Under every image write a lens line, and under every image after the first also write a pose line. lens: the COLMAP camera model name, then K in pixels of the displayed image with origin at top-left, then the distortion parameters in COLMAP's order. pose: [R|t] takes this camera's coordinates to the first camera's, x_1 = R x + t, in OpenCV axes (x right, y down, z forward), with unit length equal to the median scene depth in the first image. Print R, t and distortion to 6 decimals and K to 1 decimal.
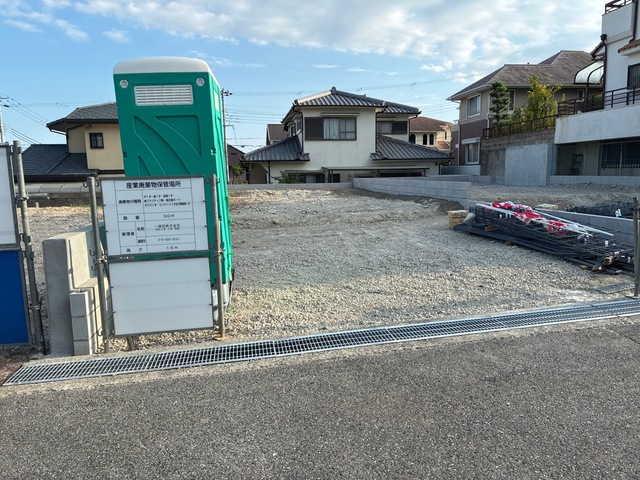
lens RADIAL K [[483.2, 0, 323.4], [0, 483.2, 242.7], [0, 0, 1]] dist [0.050642, -0.067274]
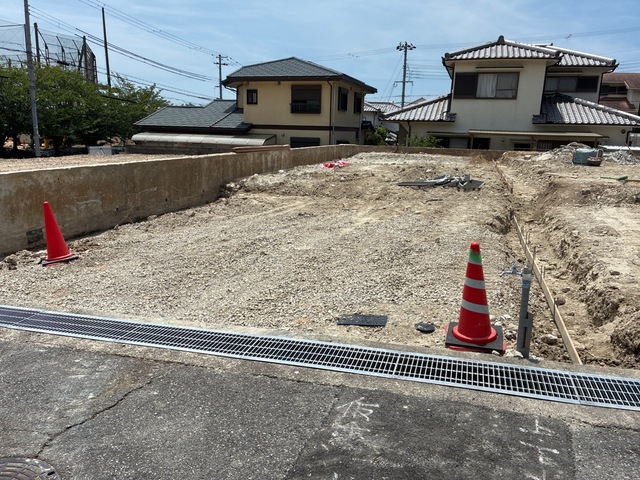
lens RADIAL K [[486.1, 0, 316.8], [0, 486.1, 242.3], [0, 0, 1]] dist [0.047497, -0.063980]
pose [[0.893377, 0.141135, -0.426566, 0.174887], [-0.105155, 0.988694, 0.106892, -0.020328], [0.436830, -0.050639, 0.898118, 0.066926]]
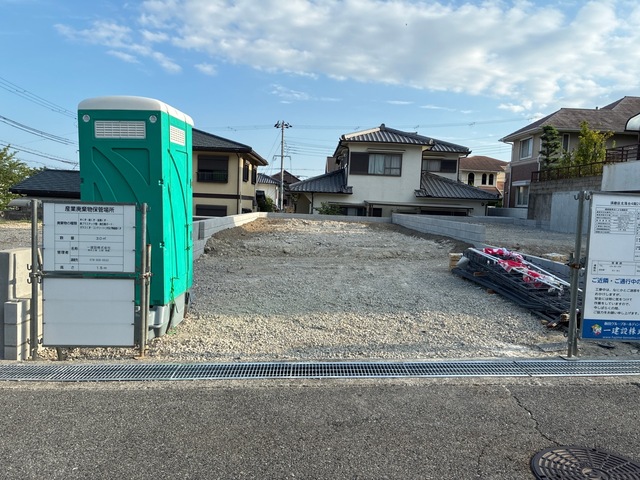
lens RADIAL K [[483.1, 0, 323.3], [0, 483.1, 237.9], [0, 0, 1]] dist [0.045497, -0.055667]
pose [[0.989075, 0.069197, -0.130160, 0.053537], [-0.078612, 0.994540, -0.068634, -0.003558], [0.124700, 0.078117, 0.989115, -0.002576]]
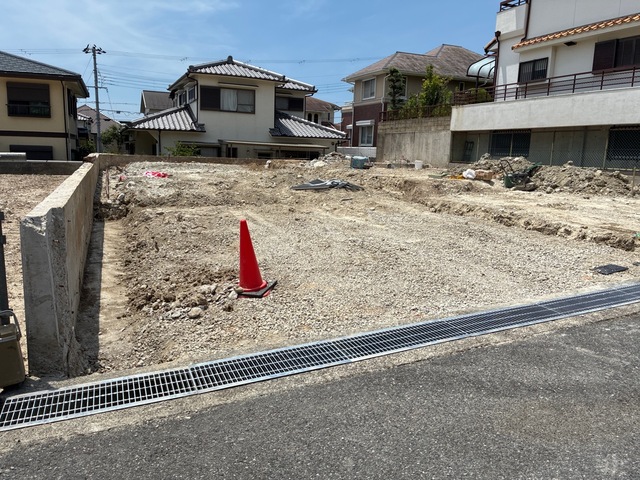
lens RADIAL K [[480.0, 0, 324.7], [0, 480.0, 240.4], [0, 0, 1]] dist [0.016459, -0.005070]
pose [[0.964603, 0.002034, 0.263699, -0.055332], [-0.013197, 0.999090, 0.040566, -0.001291], [-0.263377, -0.042610, 0.963752, 0.034626]]
